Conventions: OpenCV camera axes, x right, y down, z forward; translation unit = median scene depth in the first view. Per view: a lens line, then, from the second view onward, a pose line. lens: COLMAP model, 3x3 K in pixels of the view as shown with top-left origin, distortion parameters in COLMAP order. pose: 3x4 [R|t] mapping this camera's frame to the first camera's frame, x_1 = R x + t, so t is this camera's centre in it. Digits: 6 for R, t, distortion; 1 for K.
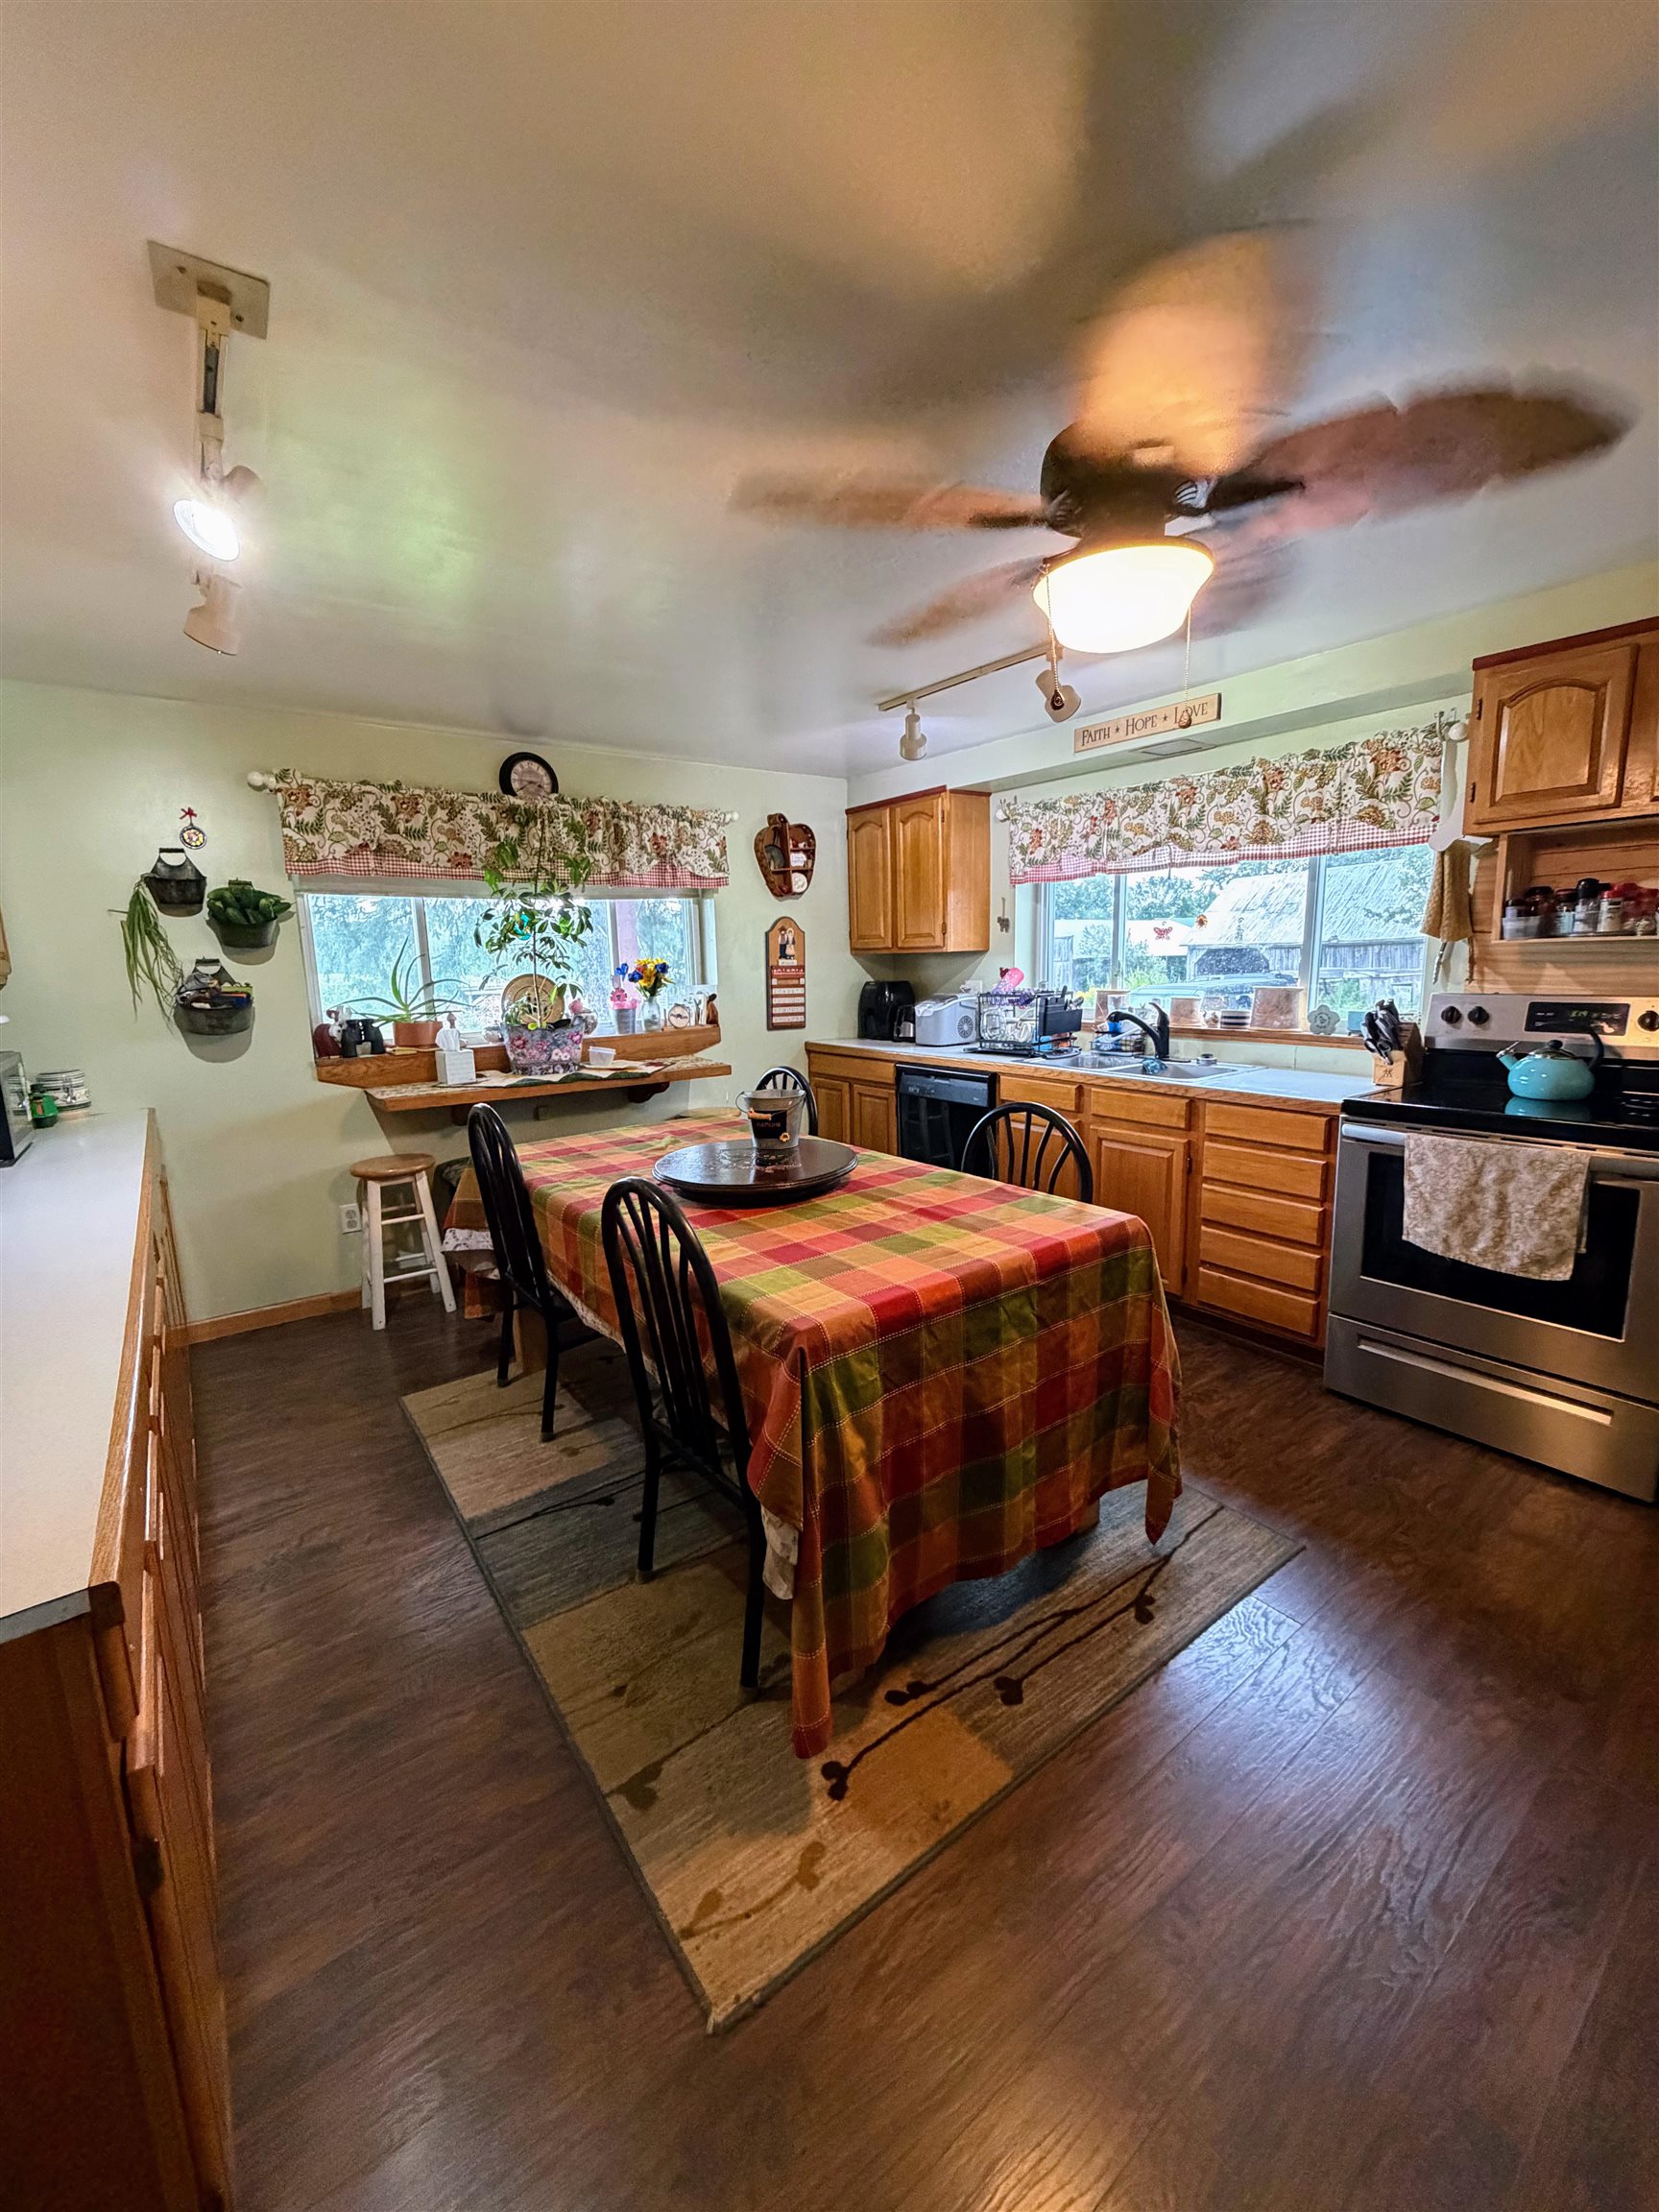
lens RADIAL K [[880.9, 0, 825.5], [0, 880.9, 1100.3], [0, 0, 1]] dist [-0.001992, 0.000509]
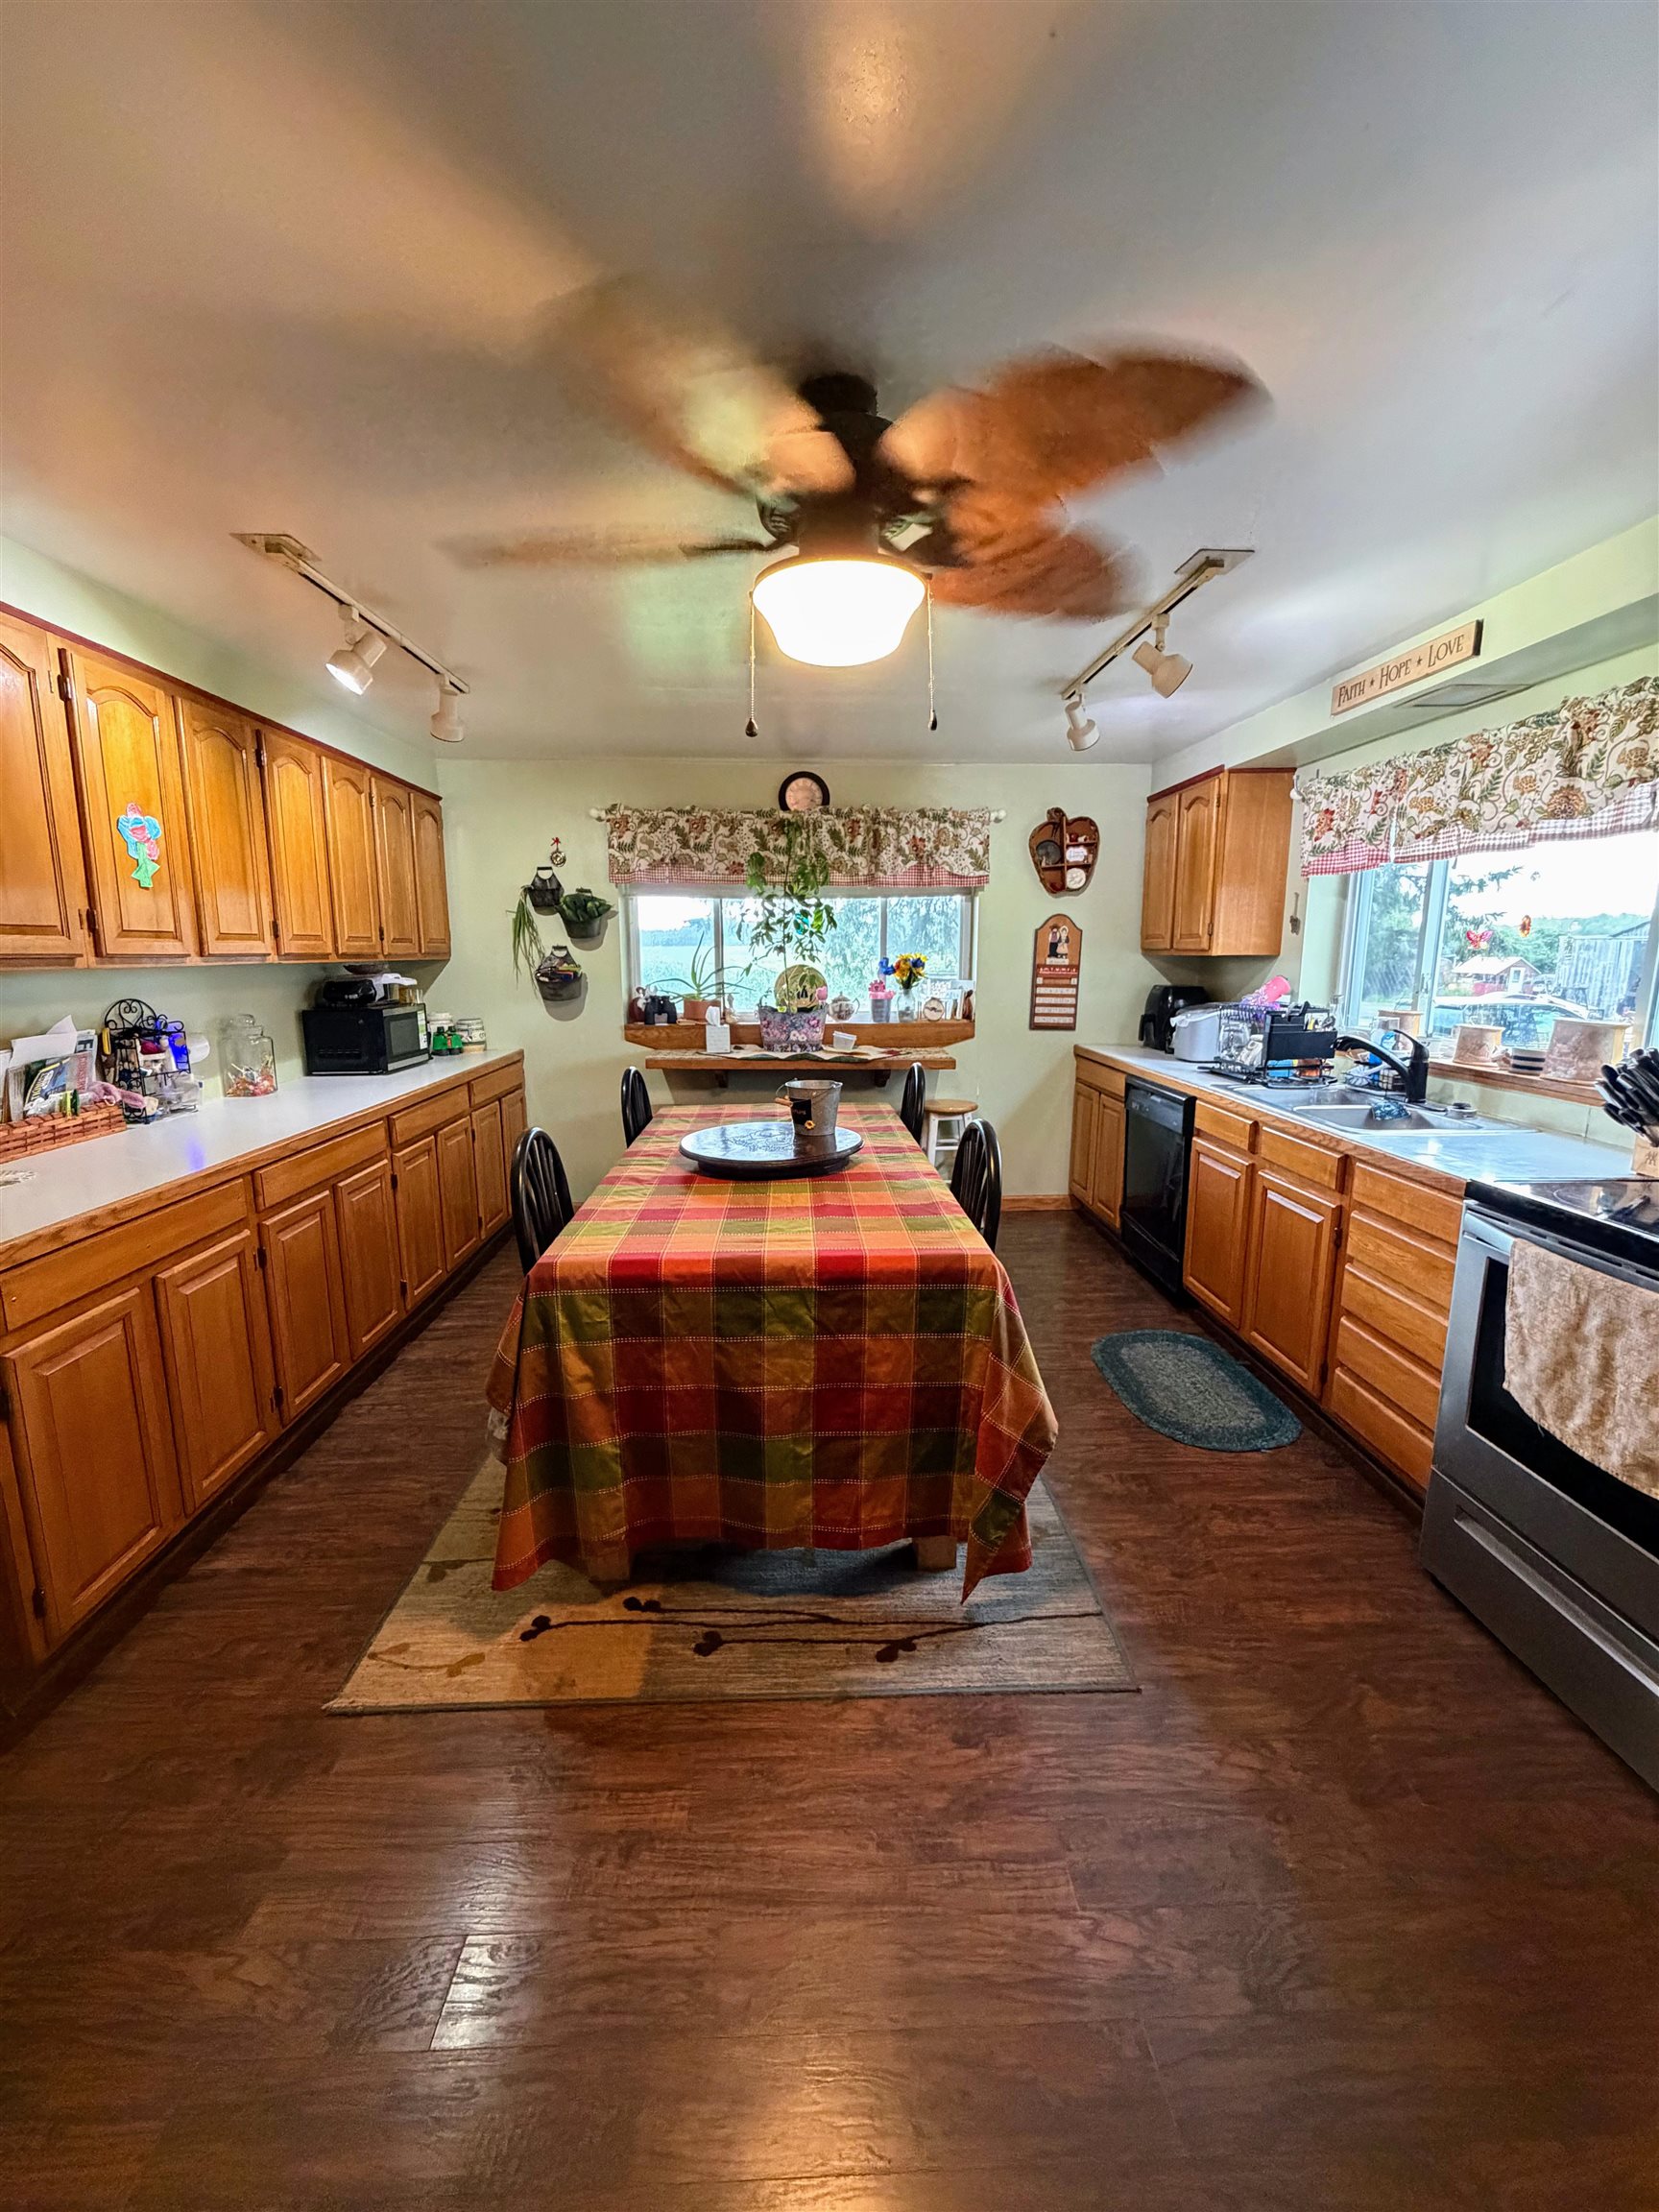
lens RADIAL K [[880.9, 0, 825.5], [0, 880.9, 1100.3], [0, 0, 1]] dist [-0.001992, 0.000509]
pose [[0.824594, 0.120258, -0.552796, 0.409242], [-0.112753, 0.992477, 0.047717, -0.030392], [0.554375, 0.022982, 0.831950, 0.077713]]
